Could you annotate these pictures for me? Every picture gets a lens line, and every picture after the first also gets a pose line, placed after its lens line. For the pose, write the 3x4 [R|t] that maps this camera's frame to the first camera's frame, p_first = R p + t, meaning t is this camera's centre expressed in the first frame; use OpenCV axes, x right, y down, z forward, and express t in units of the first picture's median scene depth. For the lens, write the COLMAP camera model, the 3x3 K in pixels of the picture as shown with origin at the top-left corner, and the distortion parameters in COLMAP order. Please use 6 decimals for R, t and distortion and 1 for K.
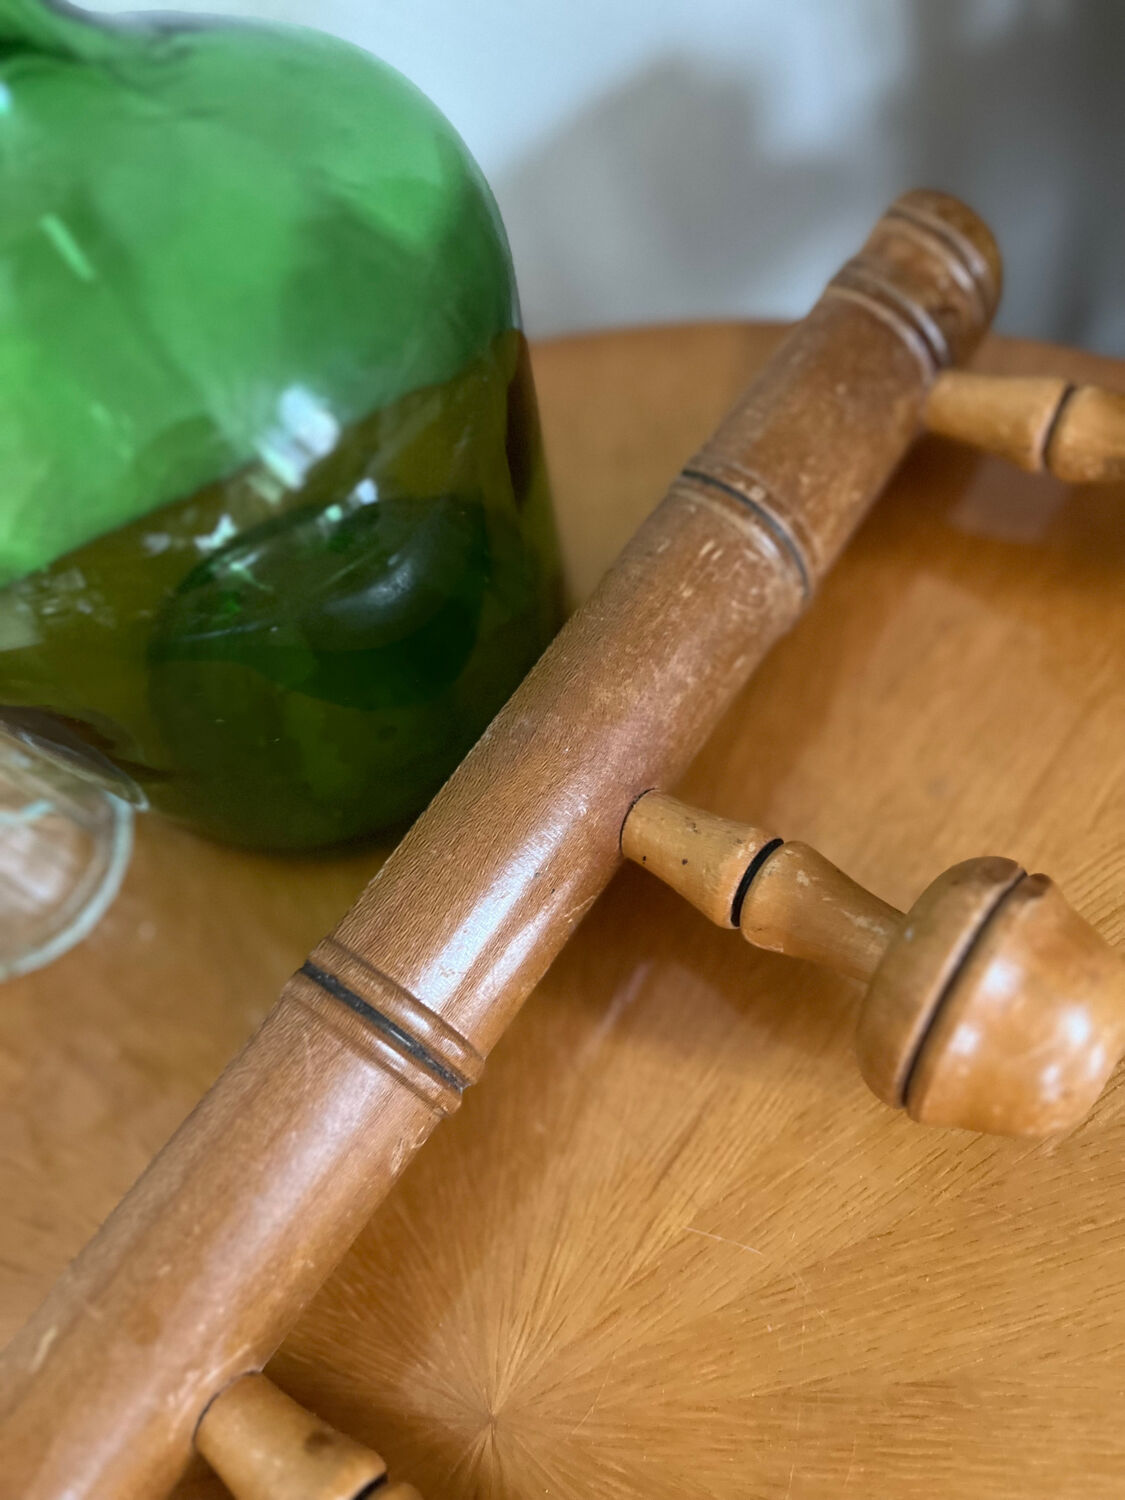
lens RADIAL K [[1151.6, 0, 562.5], [0, 1151.6, 750.0], [0, 0, 1]] dist [0.019755, -0.074721]
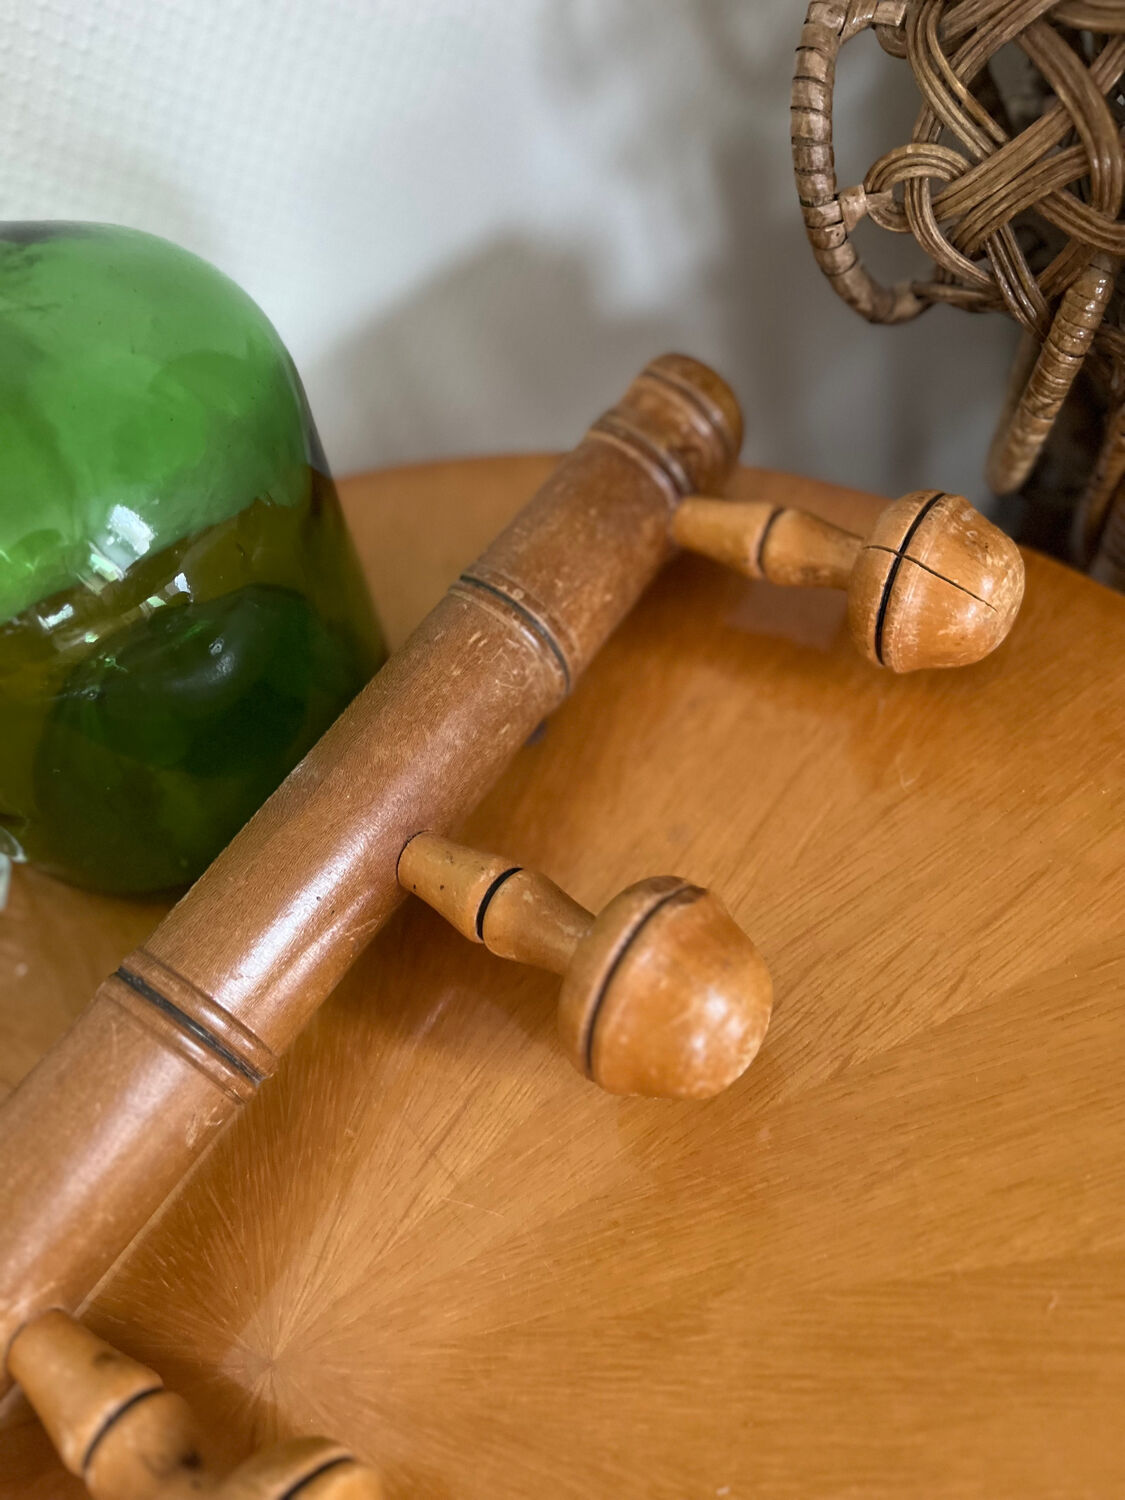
lens RADIAL K [[1128.7, 0, 562.5], [0, 1128.7, 750.0], [0, 0, 1]] dist [0.056636, -0.120229]
pose [[0.999411, 0.001240, 0.034292, 0.190013], [0.001818, 0.996032, -0.088977, 0.057873], [-0.034266, 0.088987, 0.995443, -0.217212]]
